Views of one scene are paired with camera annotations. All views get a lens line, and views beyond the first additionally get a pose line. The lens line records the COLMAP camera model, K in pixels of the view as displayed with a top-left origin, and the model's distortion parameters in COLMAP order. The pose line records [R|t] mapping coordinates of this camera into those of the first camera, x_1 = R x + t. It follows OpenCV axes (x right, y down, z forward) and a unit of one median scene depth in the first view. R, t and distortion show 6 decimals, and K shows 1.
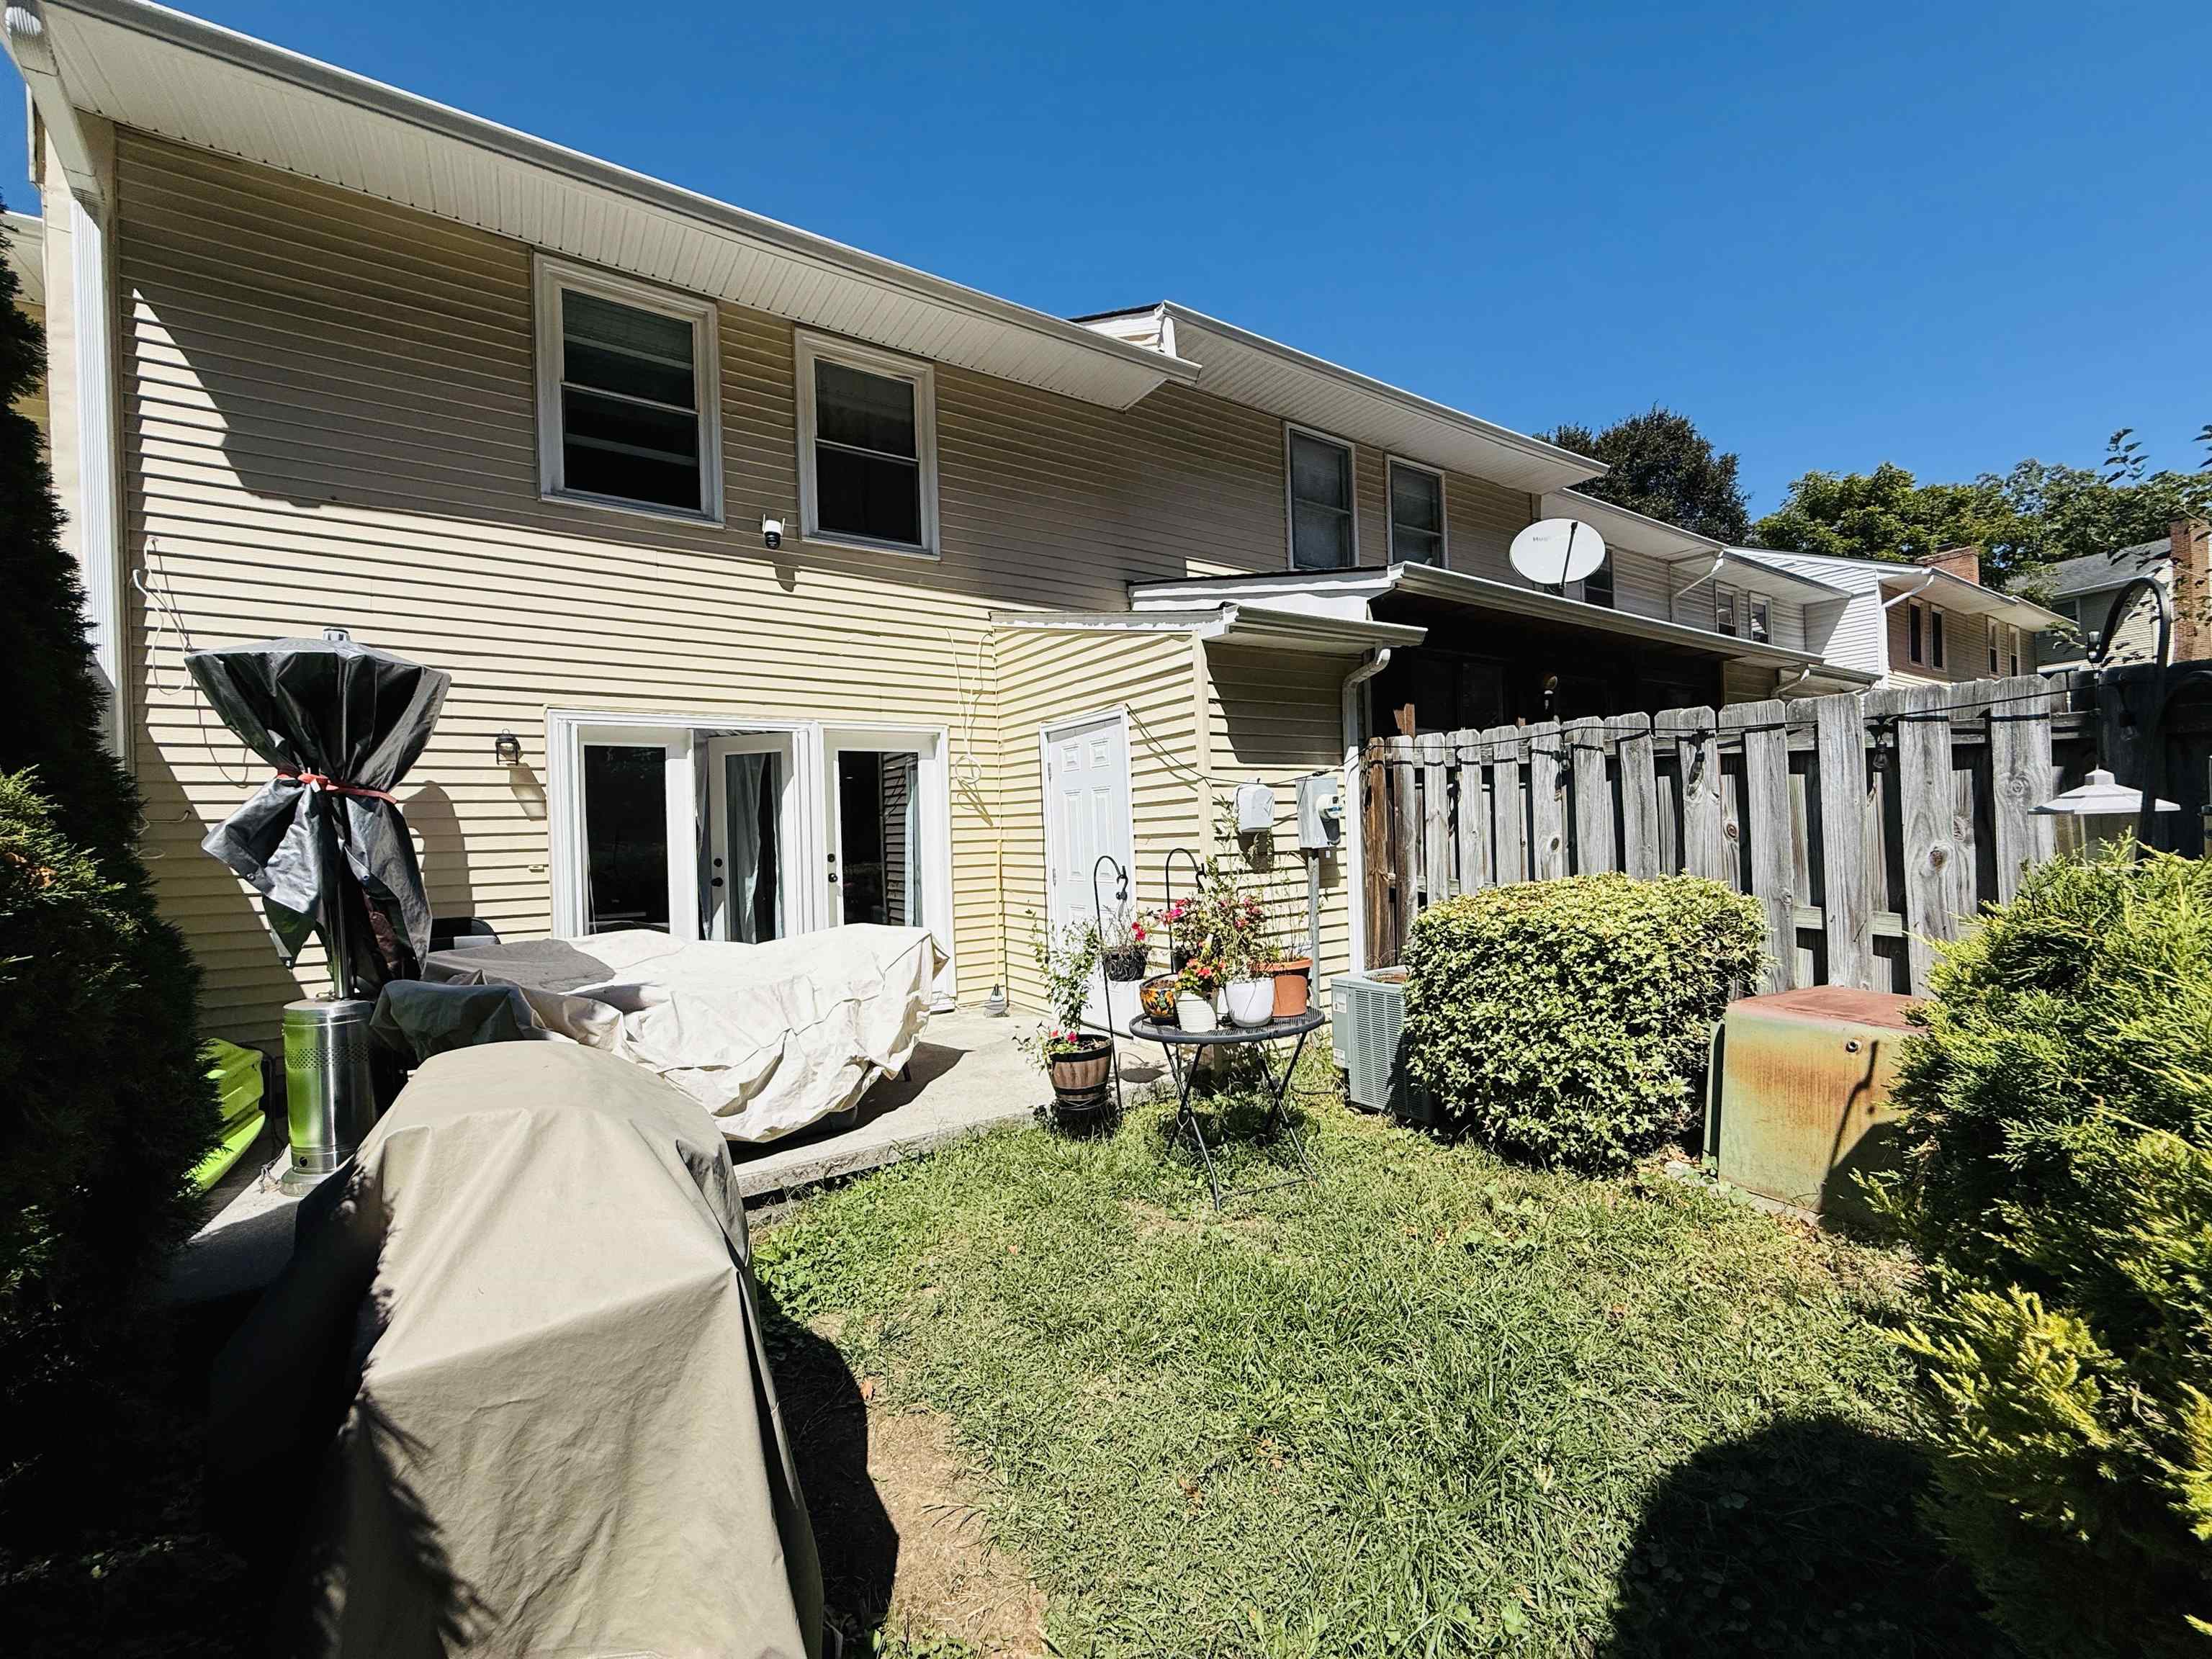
lens RADIAL K [[882.3, 0, 1098.7], [0, 882.3, 829.8], [0, 0, 1]] dist [-0.002166, 0.000966]
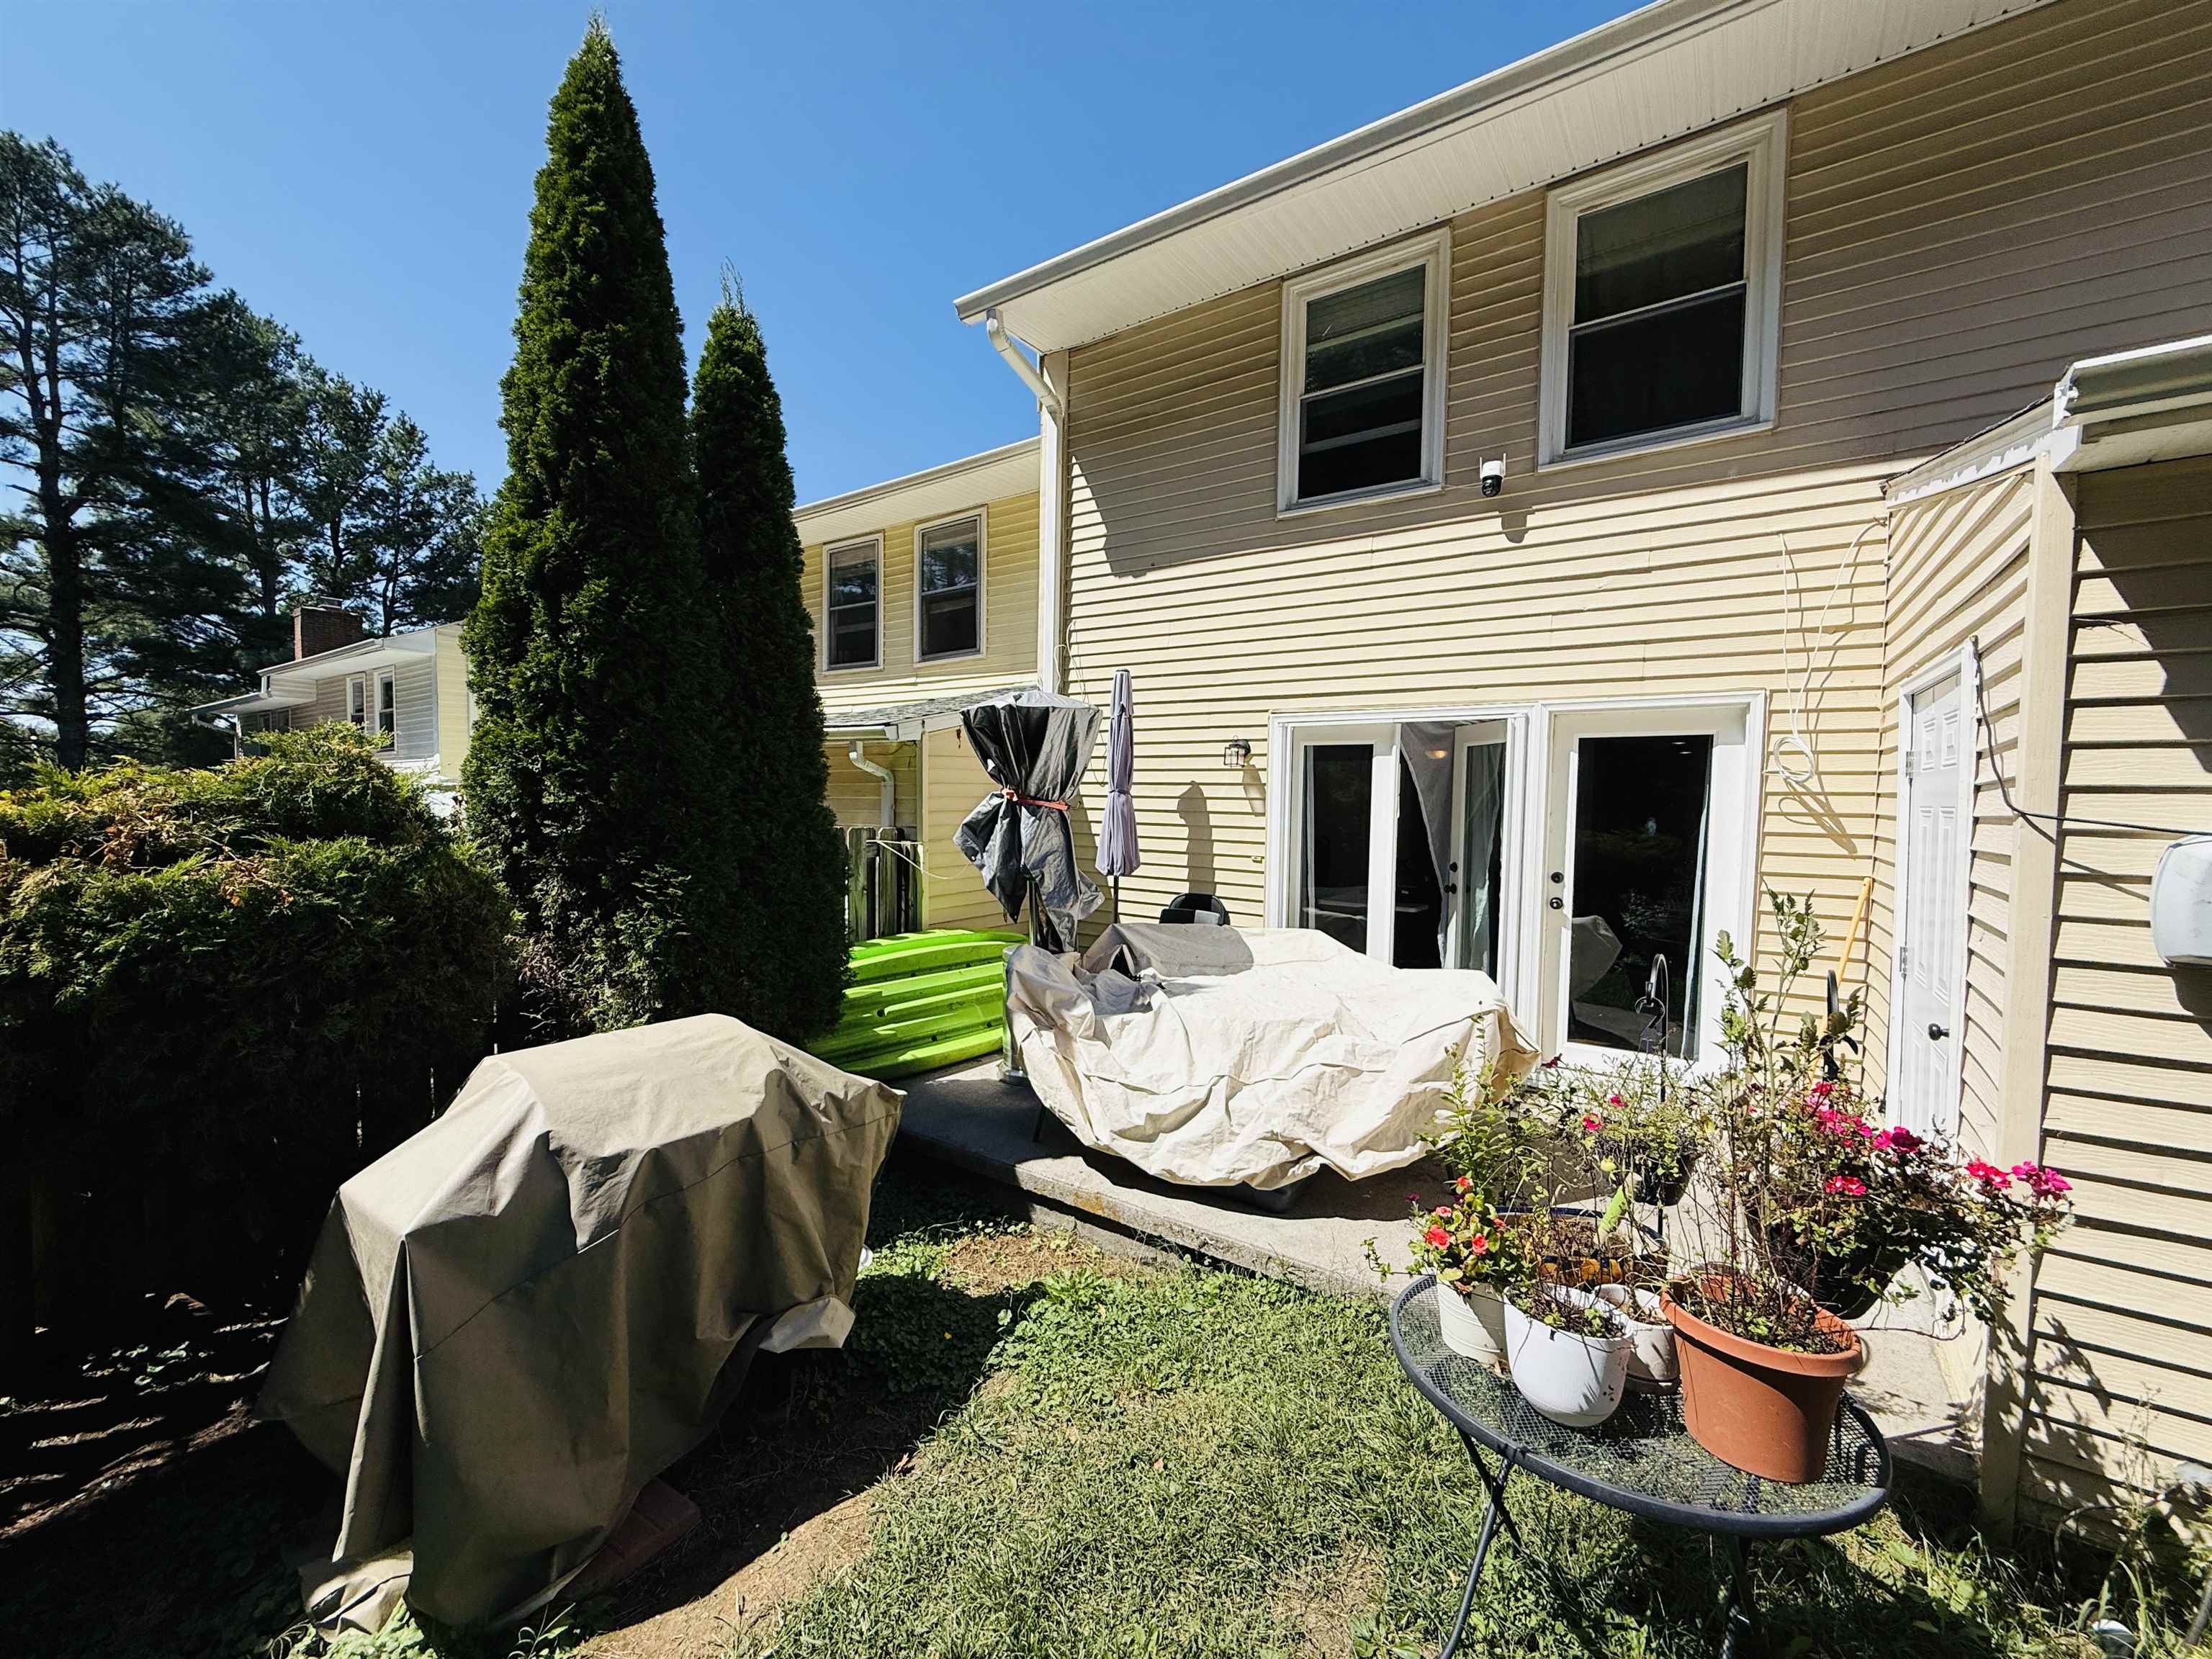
lens RADIAL K [[882.3, 0, 1097.3], [0, 882.3, 829.3], [0, 0, 1]] dist [-0.002166, 0.000966]
pose [[0.363751, 0.071049, -0.928783, 0.288092], [-0.021777, 0.997463, 0.067774, -0.058440], [0.931242, -0.004427, 0.364376, 0.365439]]
